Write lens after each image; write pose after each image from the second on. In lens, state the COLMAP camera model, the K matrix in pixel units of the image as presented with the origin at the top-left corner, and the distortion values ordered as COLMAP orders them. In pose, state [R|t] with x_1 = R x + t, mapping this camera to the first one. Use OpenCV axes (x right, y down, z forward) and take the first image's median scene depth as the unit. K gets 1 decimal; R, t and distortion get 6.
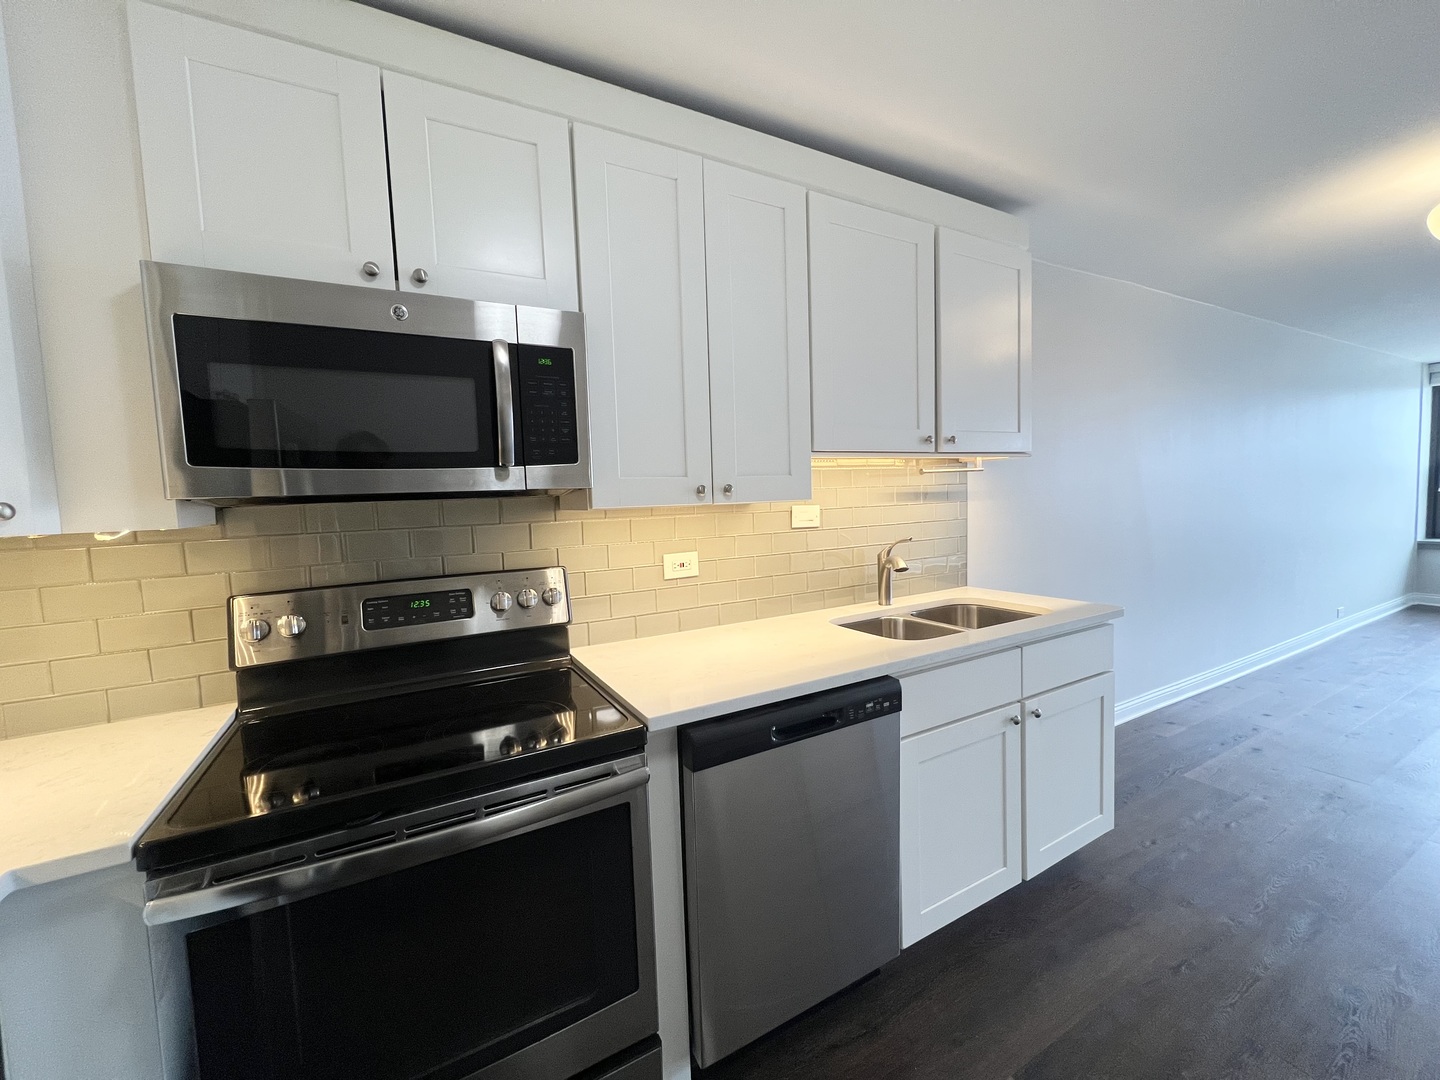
lens RADIAL K [[575.1, 0, 714.1], [0, 575.1, 538.3], [0, 0, 1]] dist [0.000472, 0.000249]
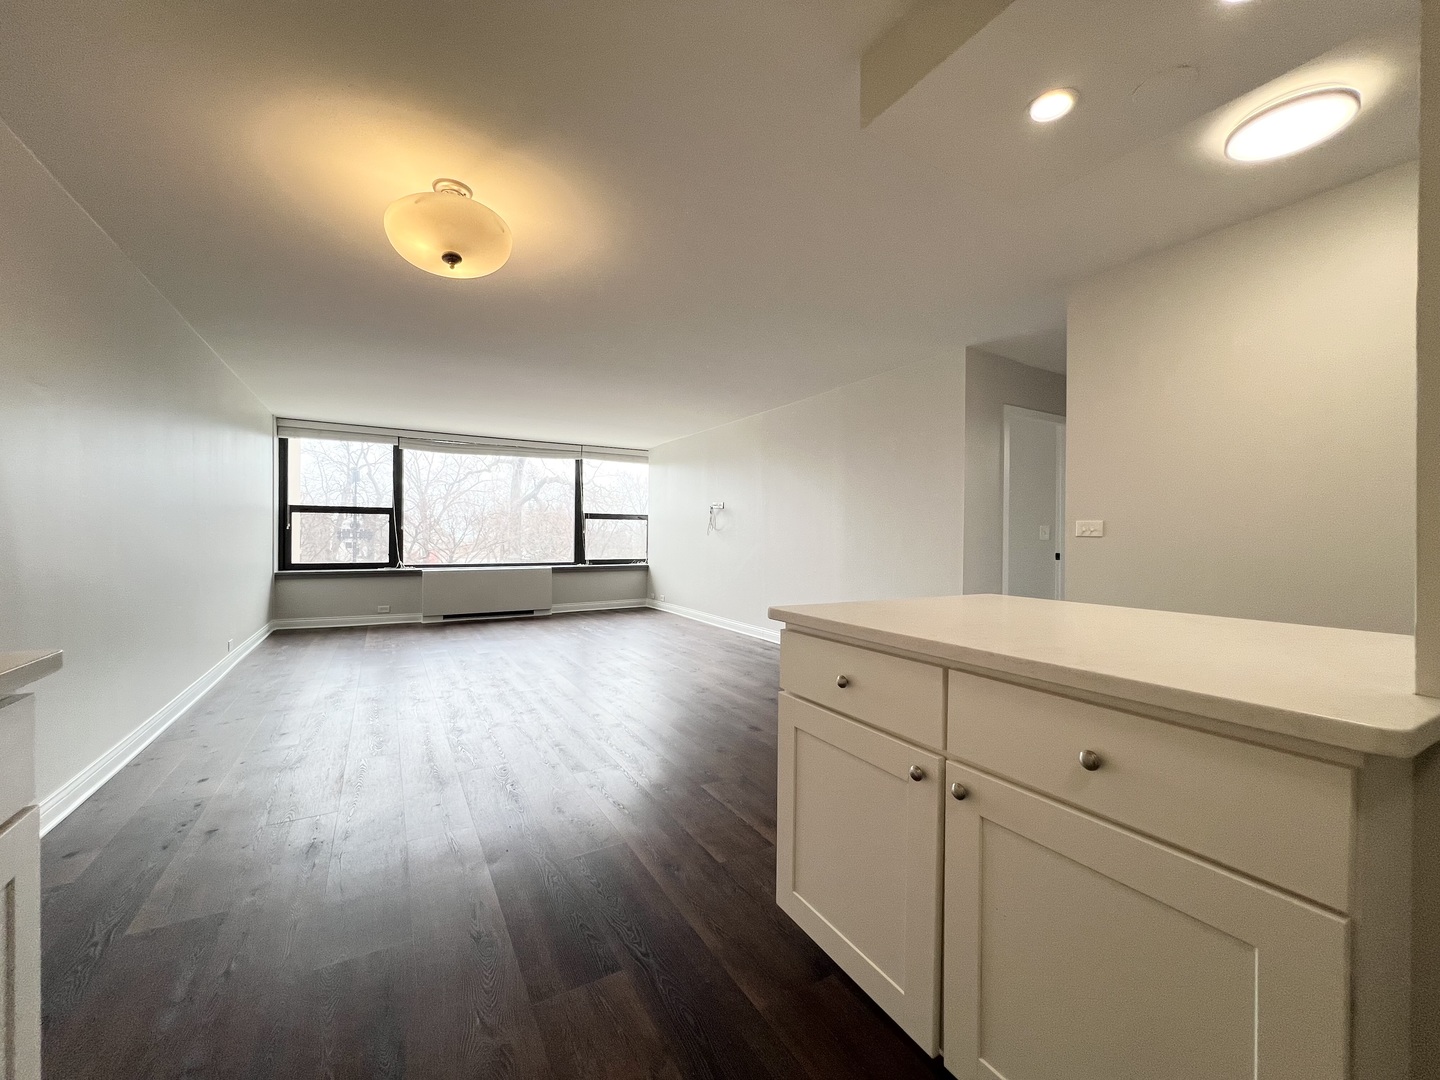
lens RADIAL K [[575.1, 0, 714.1], [0, 575.1, 538.3], [0, 0, 1]] dist [0.000472, 0.000249]
pose [[-0.023267, 0.035351, 0.999104, 0.126082], [0.062057, 0.997498, -0.033849, 0.040516], [-0.997801, 0.061214, -0.025402, 0.252518]]
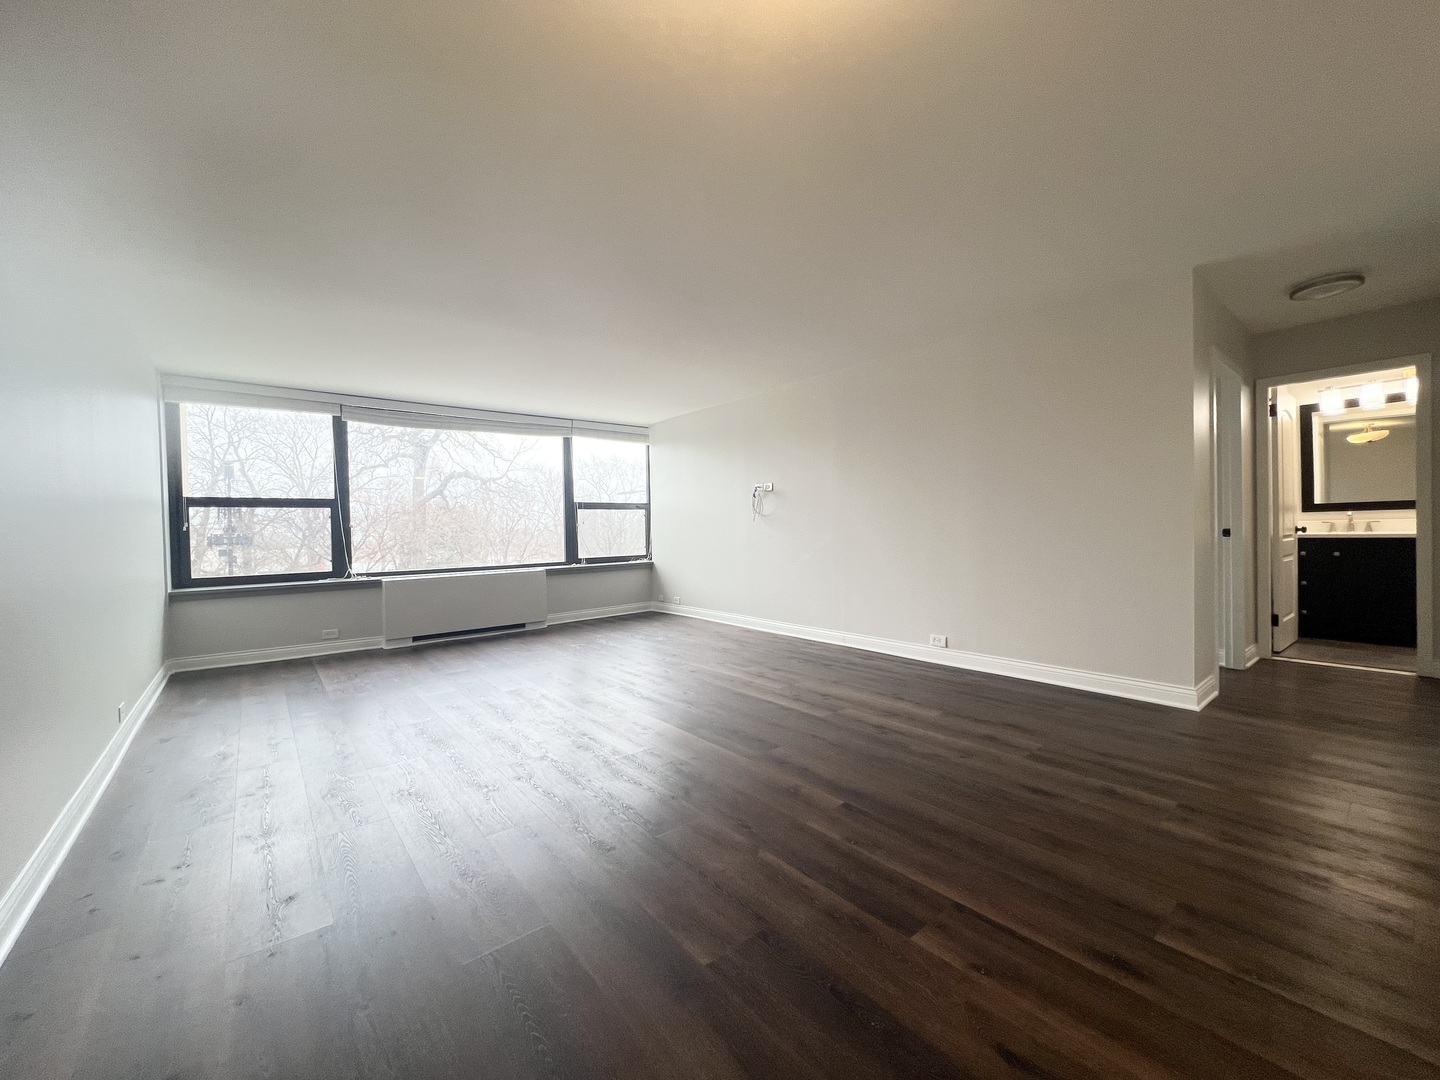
lens RADIAL K [[575.1, 0, 714.1], [0, 575.1, 538.3], [0, 0, 1]] dist [0.000472, 0.000249]
pose [[-0.175681, 0.027608, 0.984060, 0.454743], [0.096481, 0.995277, -0.010698, 0.015240], [-0.979708, 0.093064, -0.177515, 0.579660]]
